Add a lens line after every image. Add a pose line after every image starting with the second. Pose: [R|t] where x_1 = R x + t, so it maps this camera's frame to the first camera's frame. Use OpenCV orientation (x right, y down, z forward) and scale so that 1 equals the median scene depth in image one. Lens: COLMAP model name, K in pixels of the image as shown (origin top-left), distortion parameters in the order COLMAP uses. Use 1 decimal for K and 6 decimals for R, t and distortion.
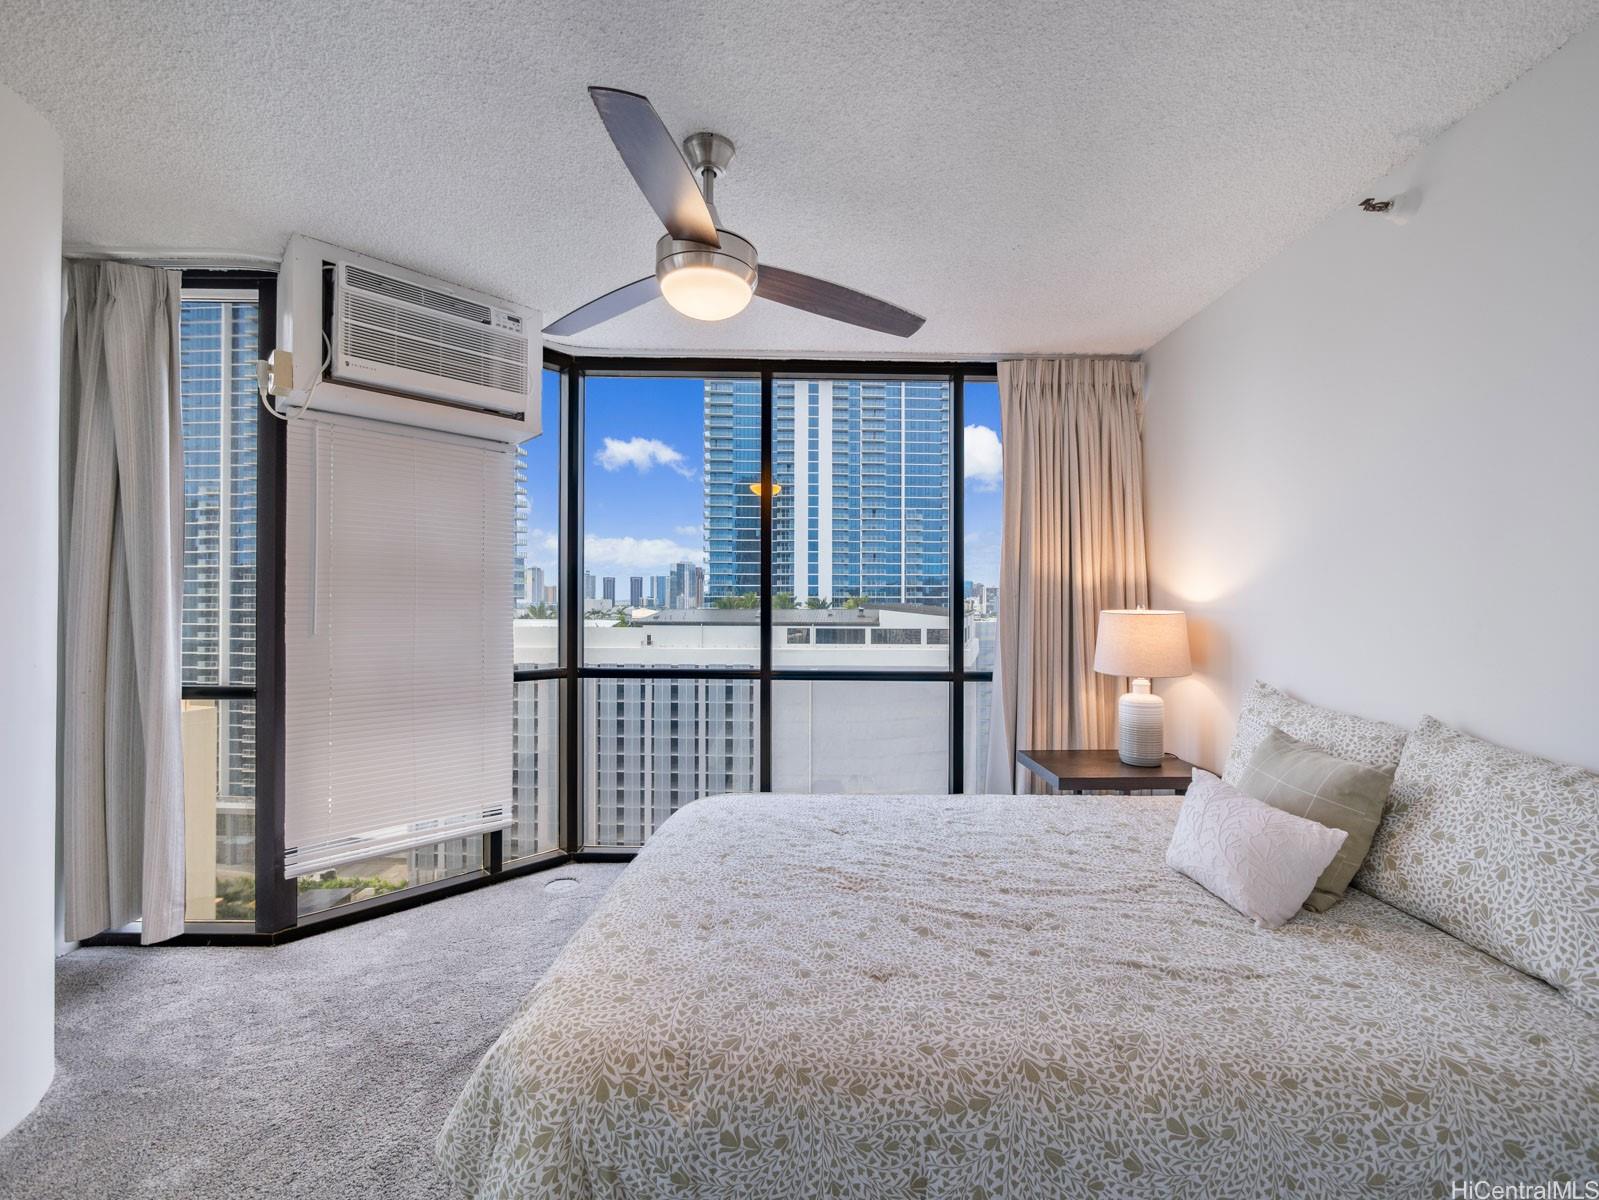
lens RADIAL K [[671.0, 0, 809.4], [0, 671.0, 597.8], [0, 0, 1]] dist [-0.008599, 0.001455]
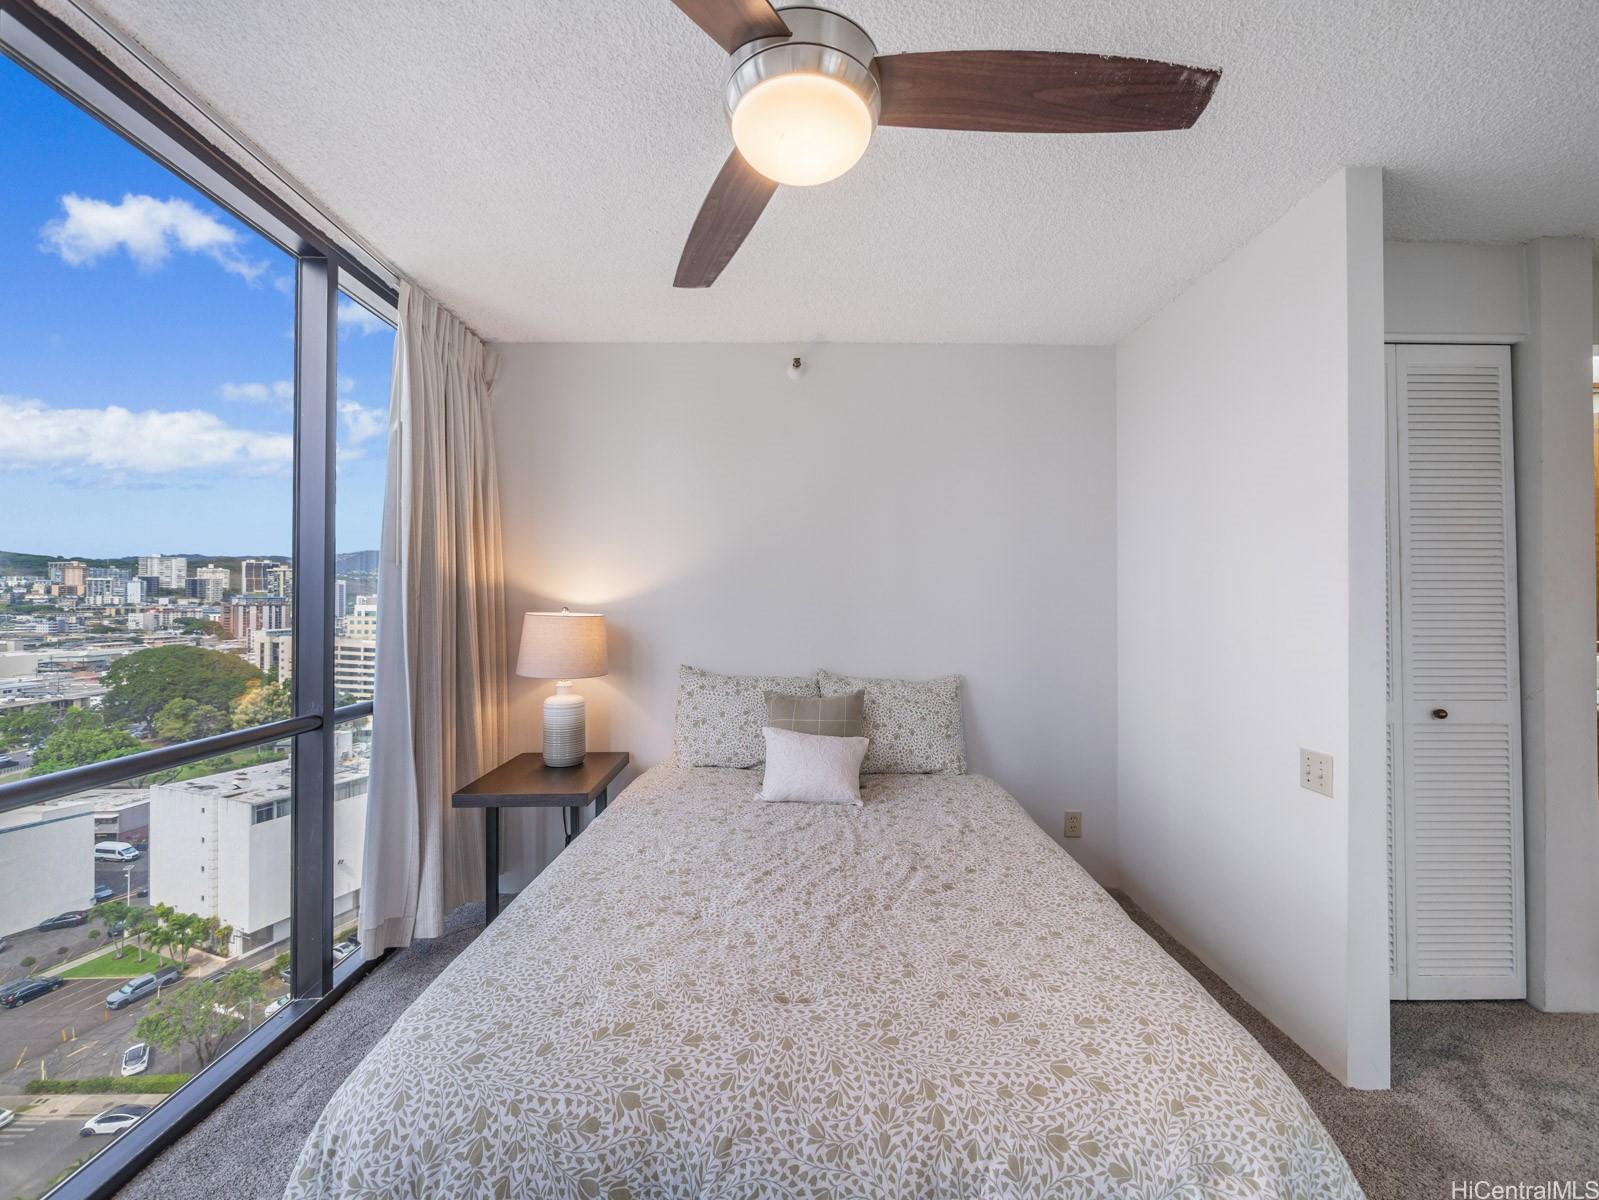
lens RADIAL K [[671.0, 0, 832.6], [0, 671.0, 603.3], [0, 0, 1]] dist [-0.008599, 0.001455]
pose [[-0.047520, -0.008270, 0.998836, -0.631567], [-0.015277, 0.999855, 0.007552, -0.003377], [-0.998753, -0.014900, -0.047640, 0.805579]]
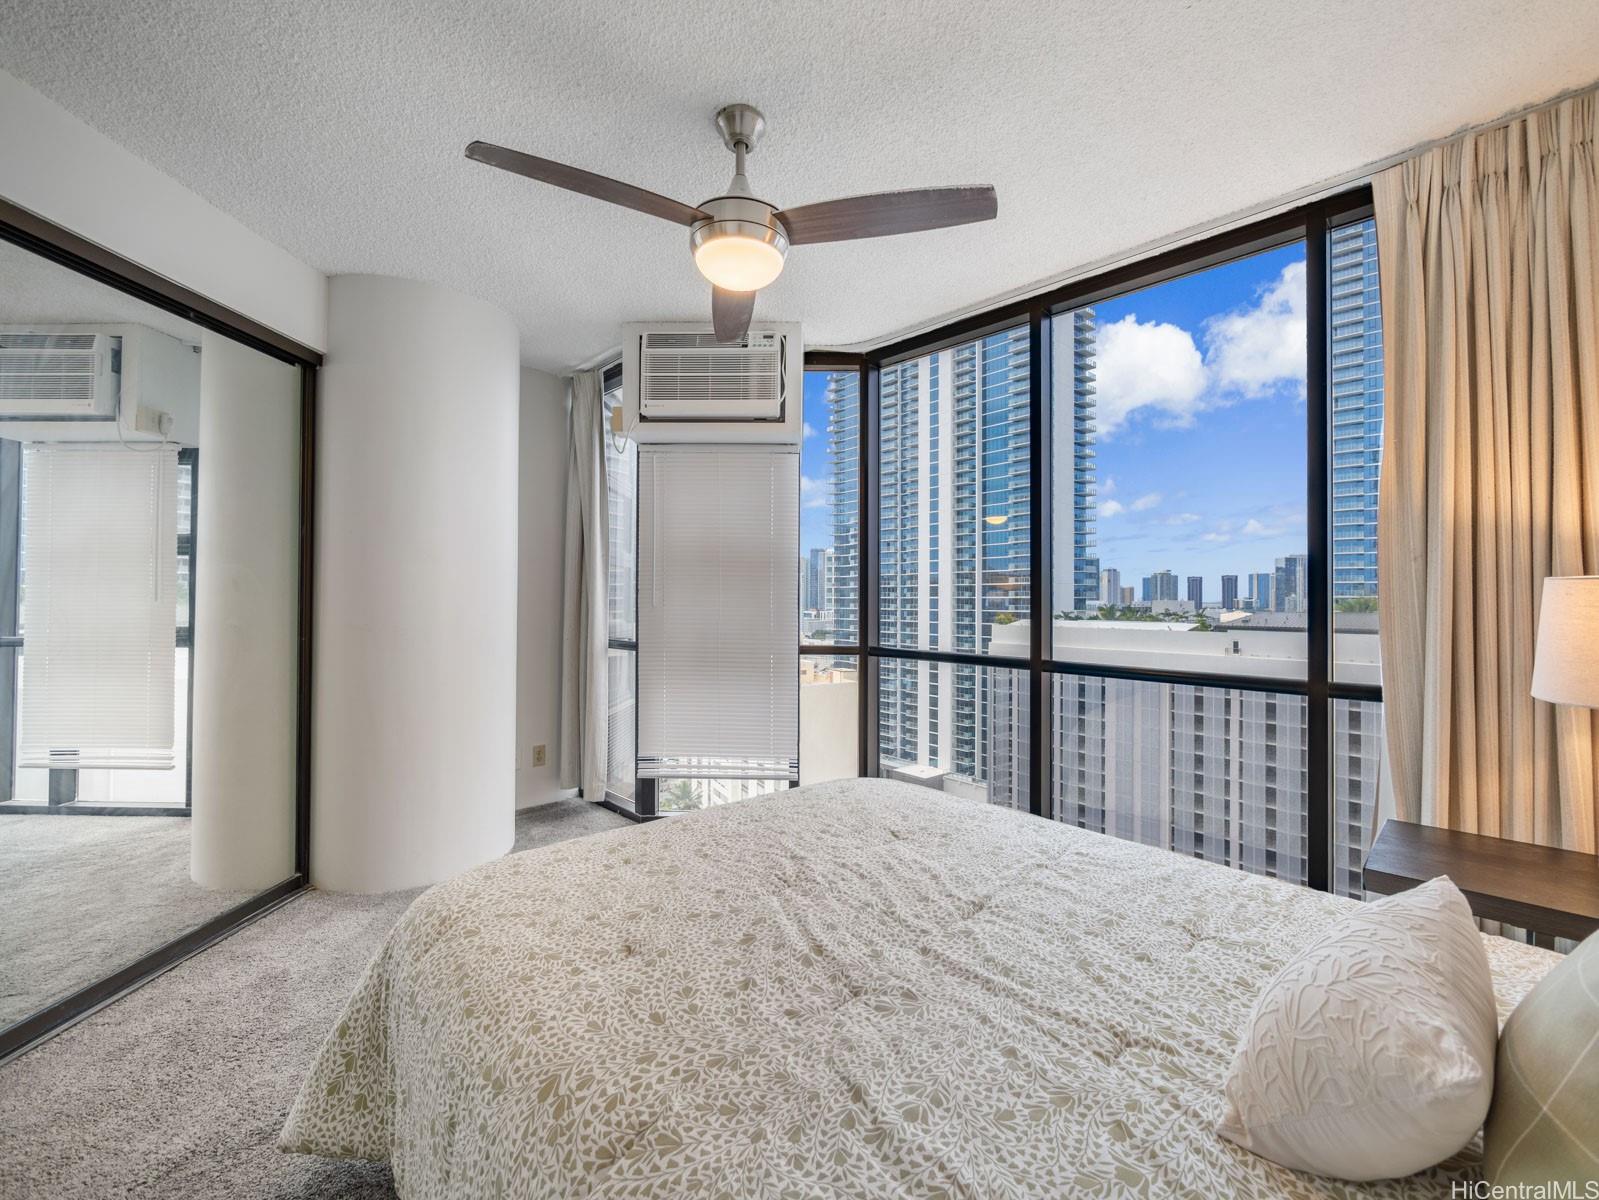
lens RADIAL K [[671.0, 0, 807.1], [0, 671.0, 596.8], [0, 0, 1]] dist [-0.008599, 0.001455]
pose [[0.681159, -0.004230, -0.732123, 0.532624], [0.001377, 0.999989, -0.004497, 0.046186], [0.732134, 0.002055, 0.681158, 0.306703]]
